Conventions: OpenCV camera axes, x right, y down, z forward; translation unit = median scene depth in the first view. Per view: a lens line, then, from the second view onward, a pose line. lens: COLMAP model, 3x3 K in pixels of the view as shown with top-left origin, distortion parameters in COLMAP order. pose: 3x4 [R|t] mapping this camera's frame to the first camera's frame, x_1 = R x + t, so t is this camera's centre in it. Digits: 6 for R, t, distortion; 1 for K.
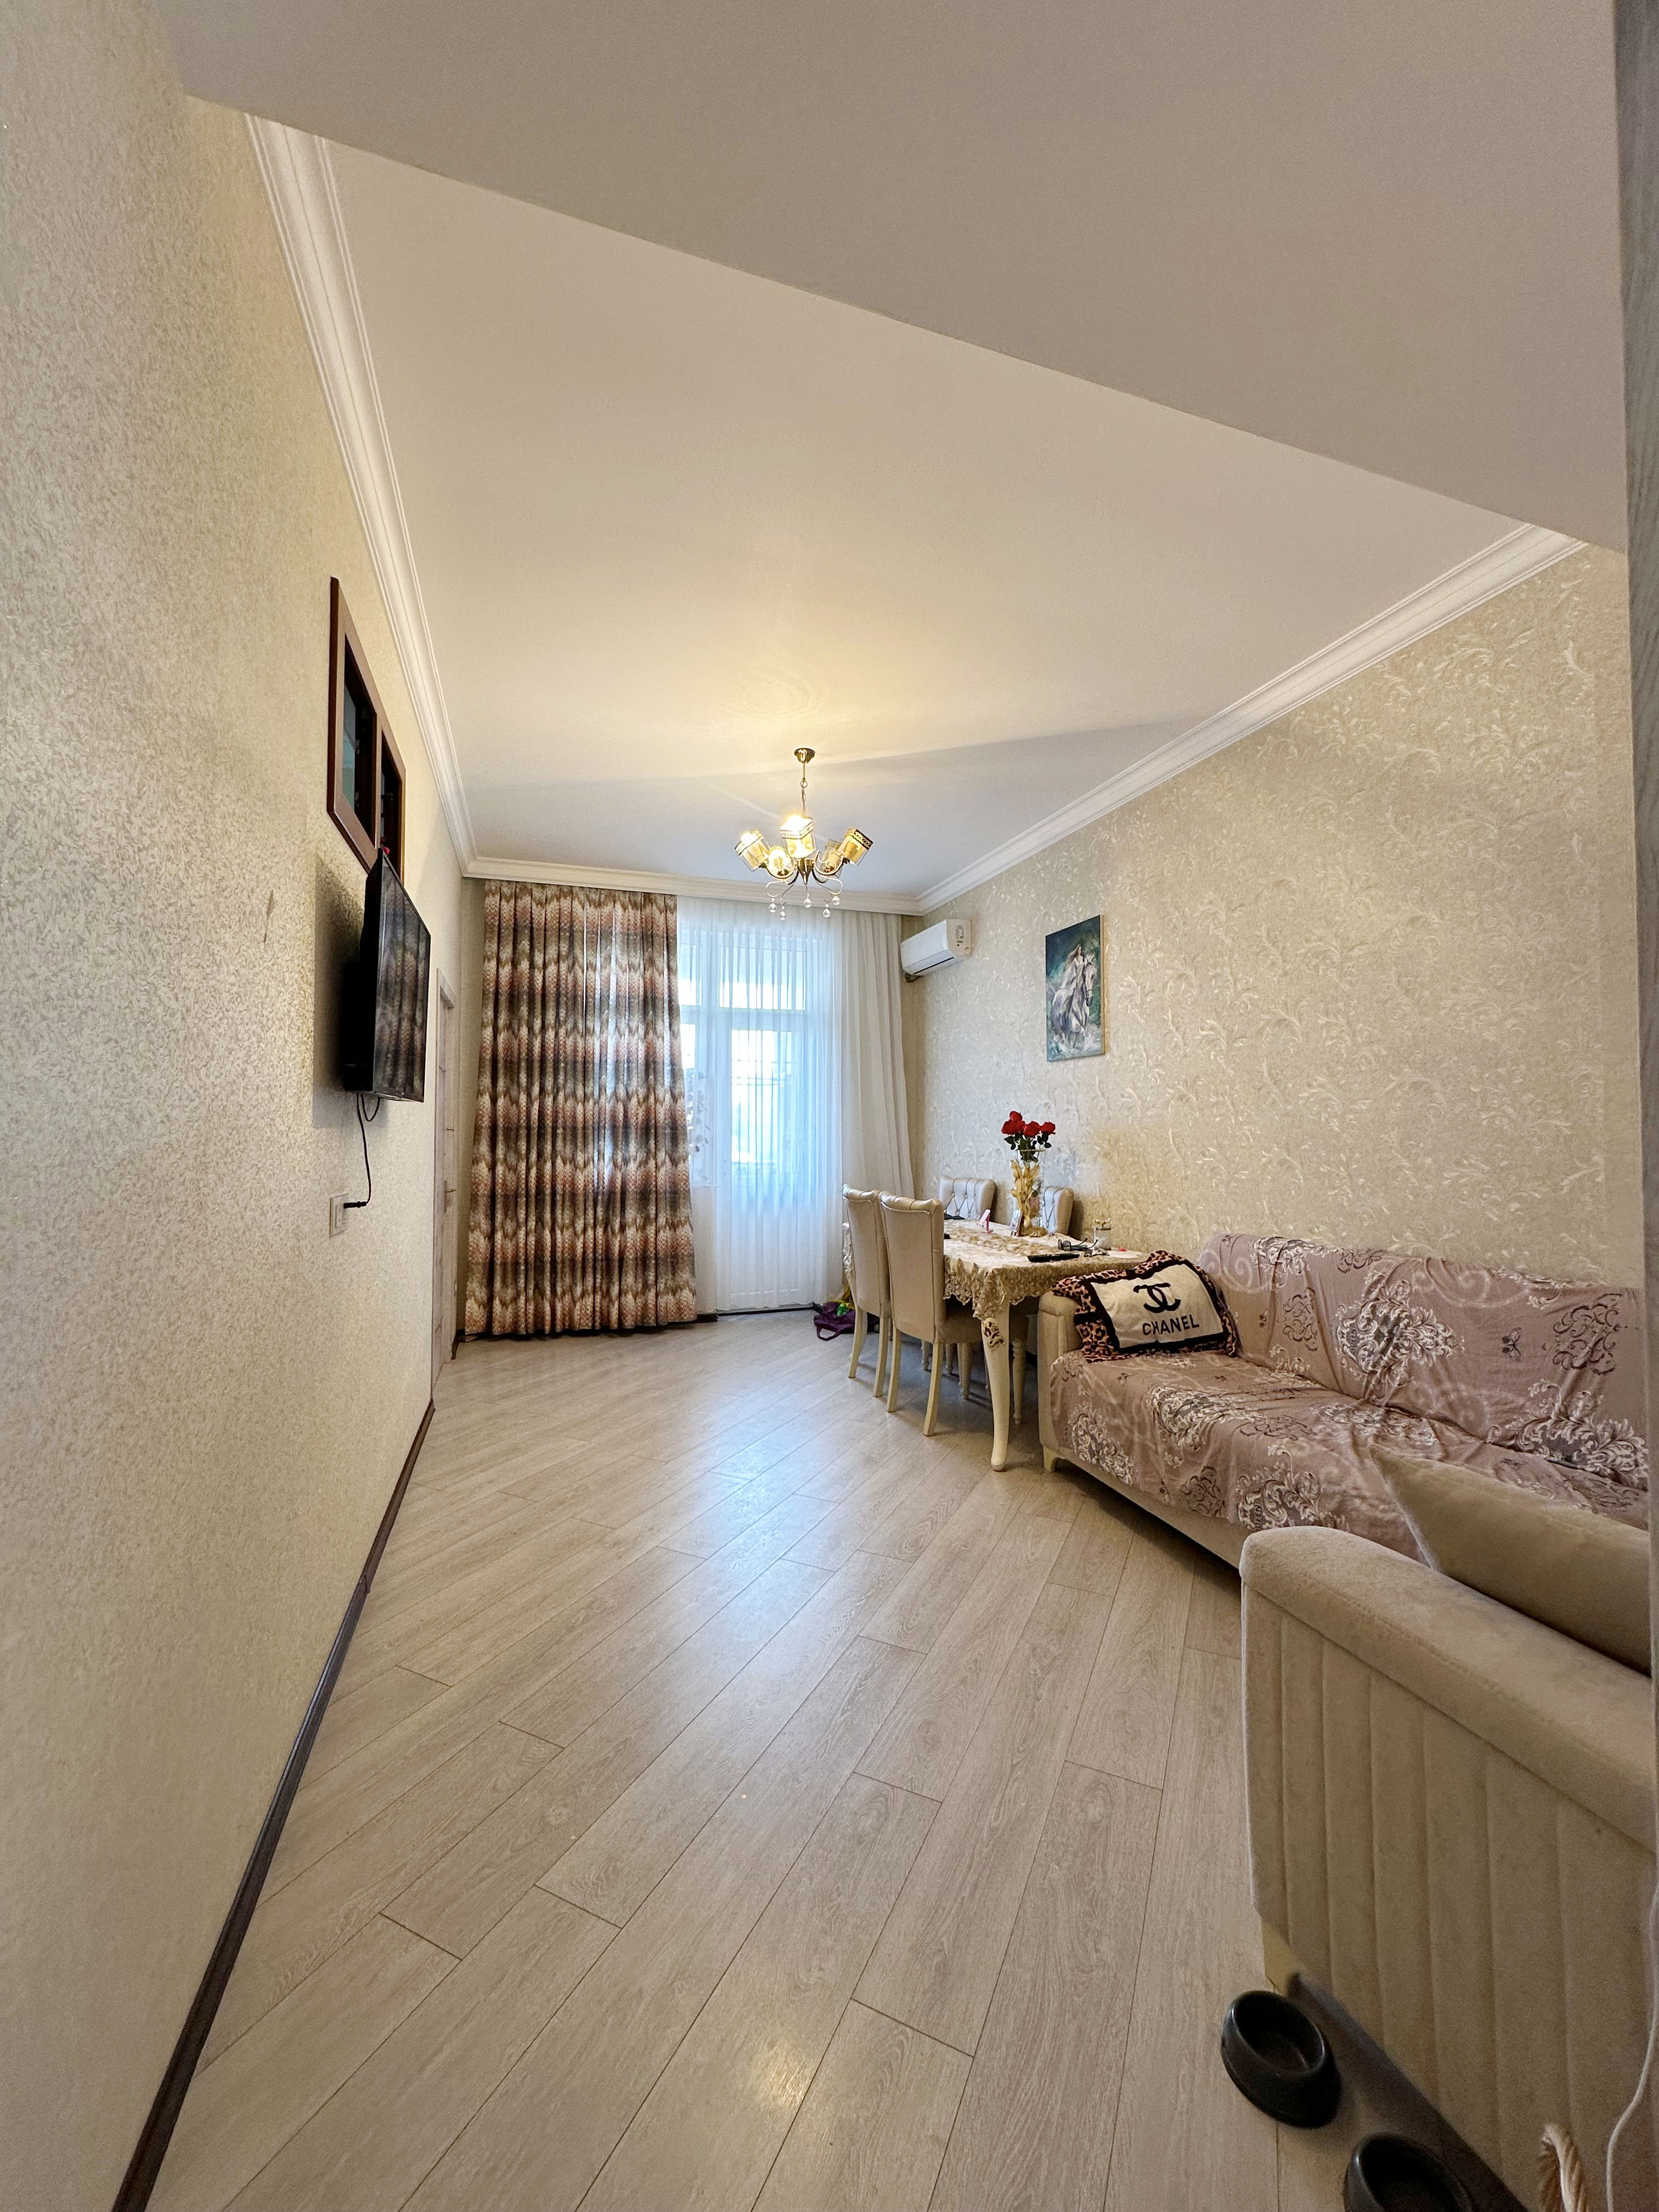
lens RADIAL K [[886.3, 0, 830.4], [0, 886.3, 1117.5], [0, 0, 1]] dist [-0.002230, 0.000353]
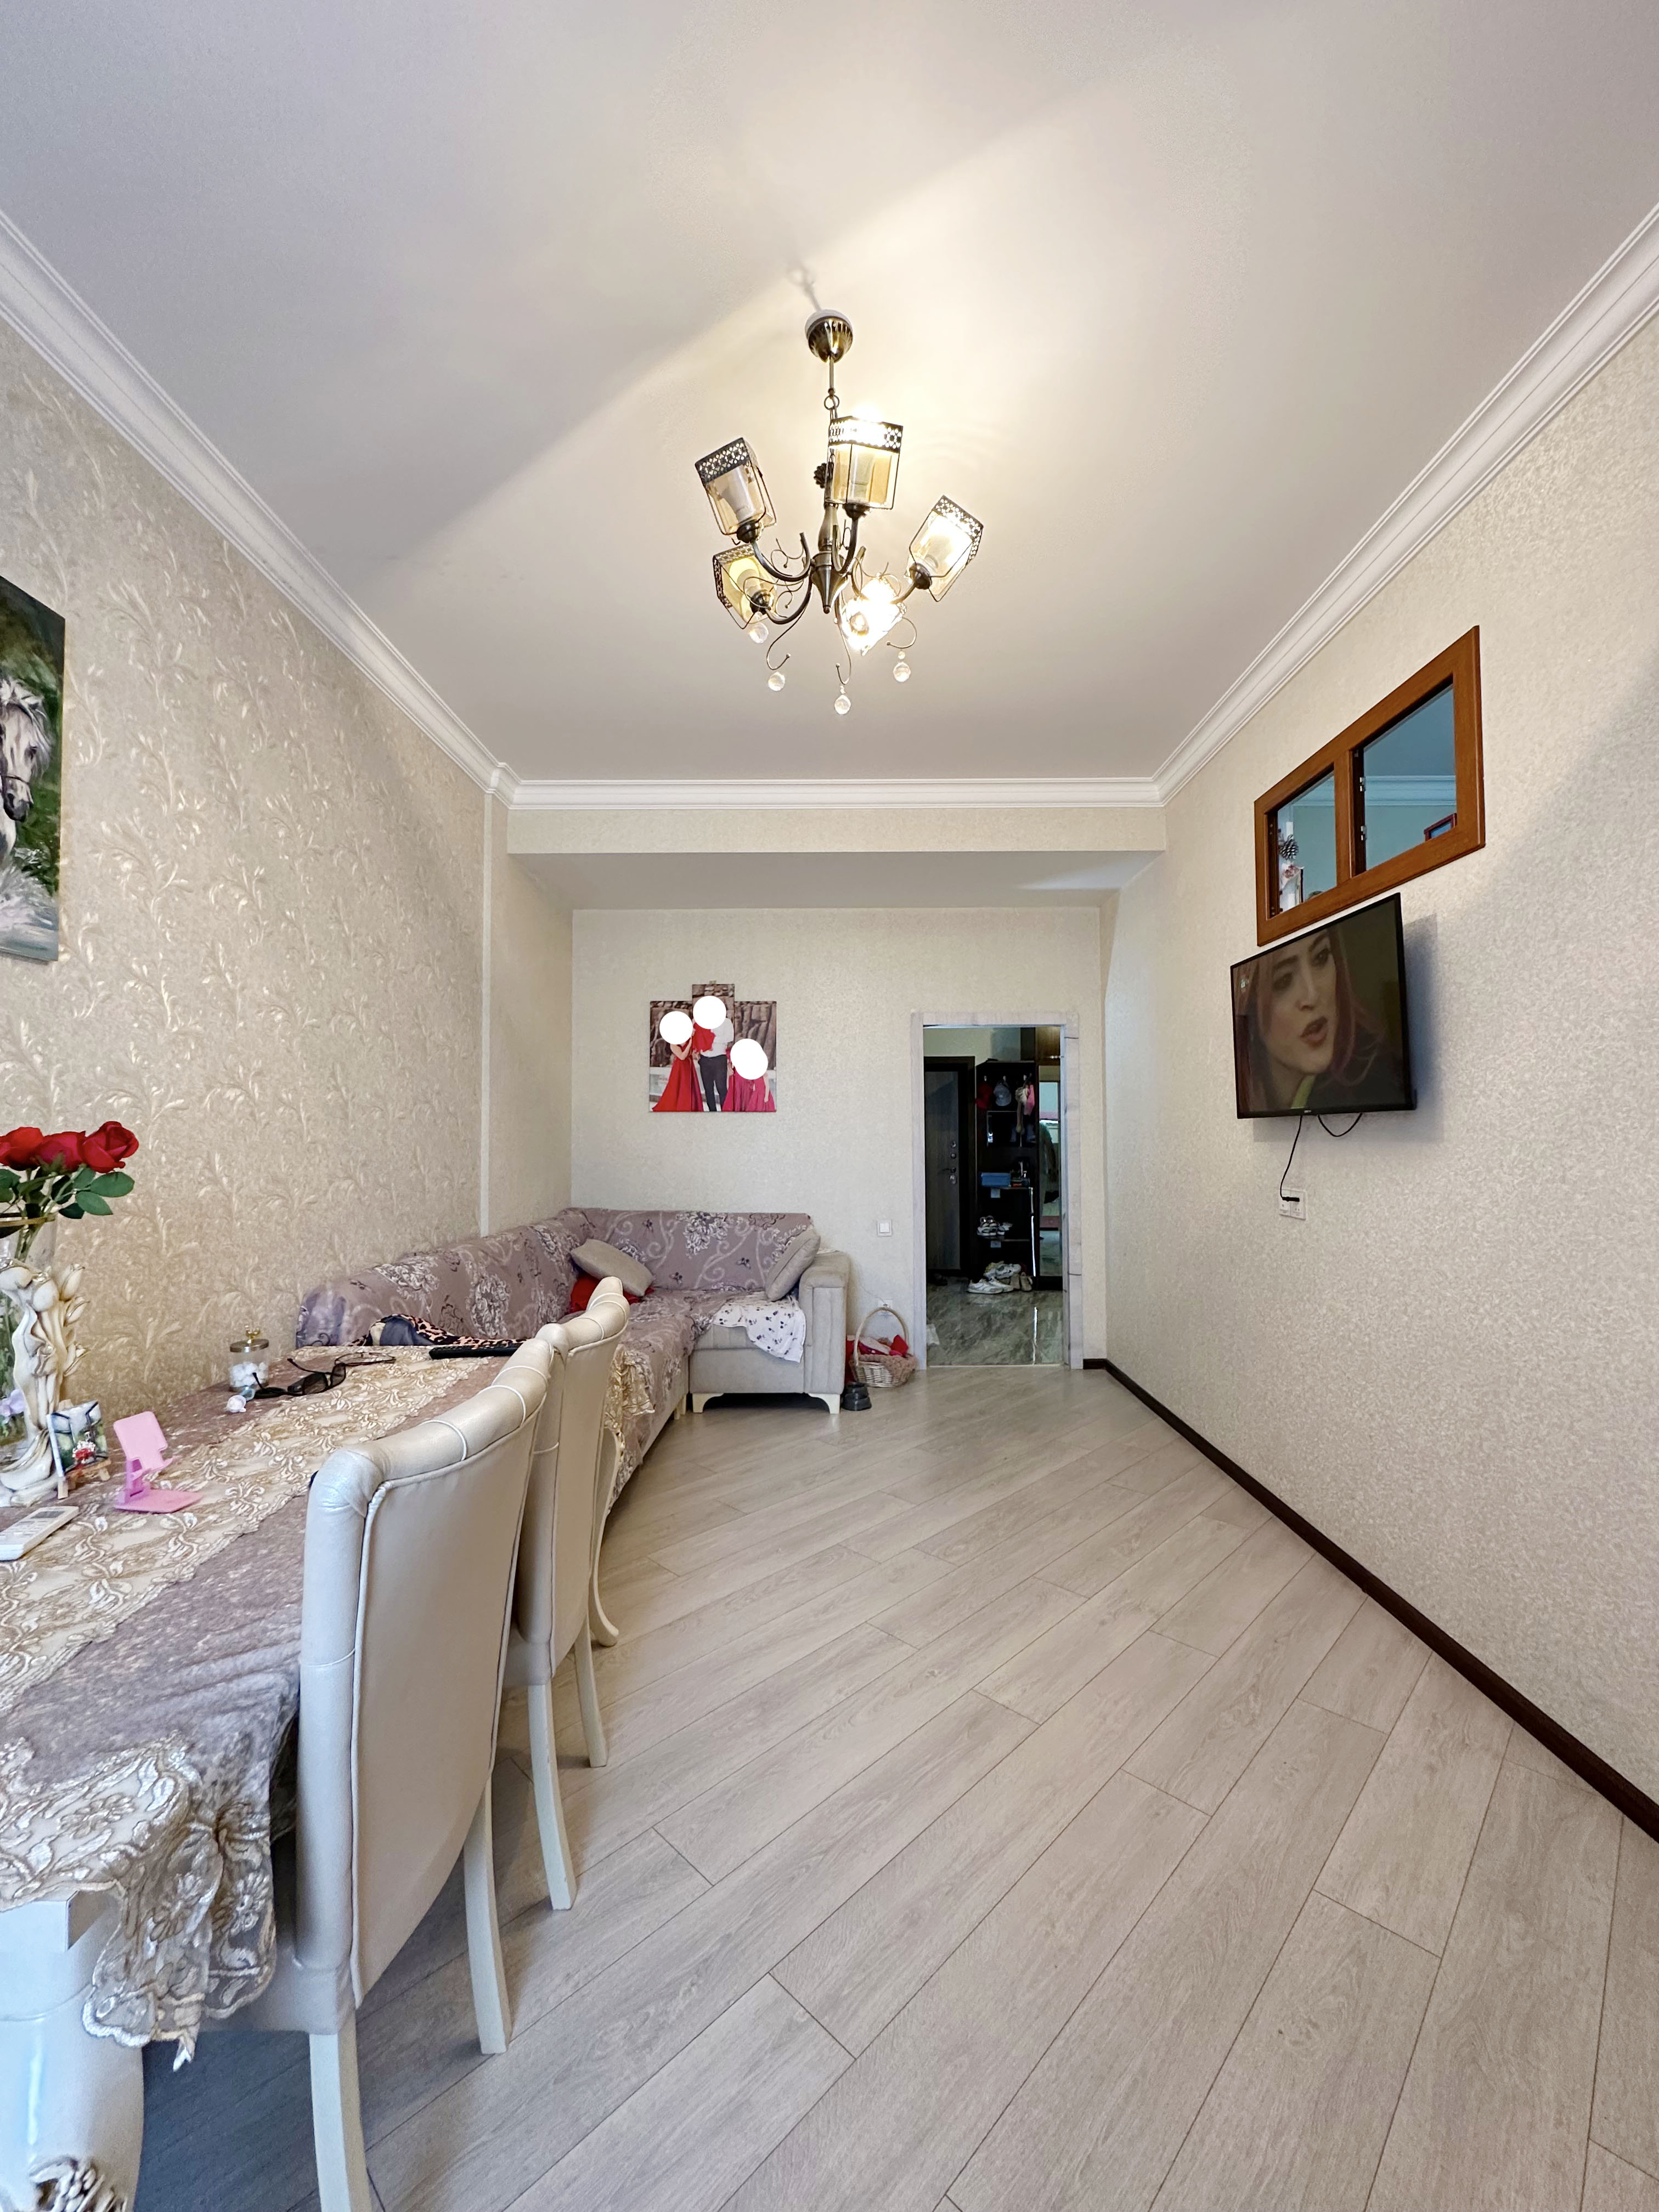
lens RADIAL K [[886.3, 0, 830.4], [0, 886.3, 1117.5], [0, 0, 1]] dist [-0.002230, 0.000353]
pose [[-0.950079, 0.011349, 0.311802, -0.171413], [0.000108, 0.999350, -0.036047, 0.014176], [-0.312008, -0.034214, -0.949463, 1.453417]]
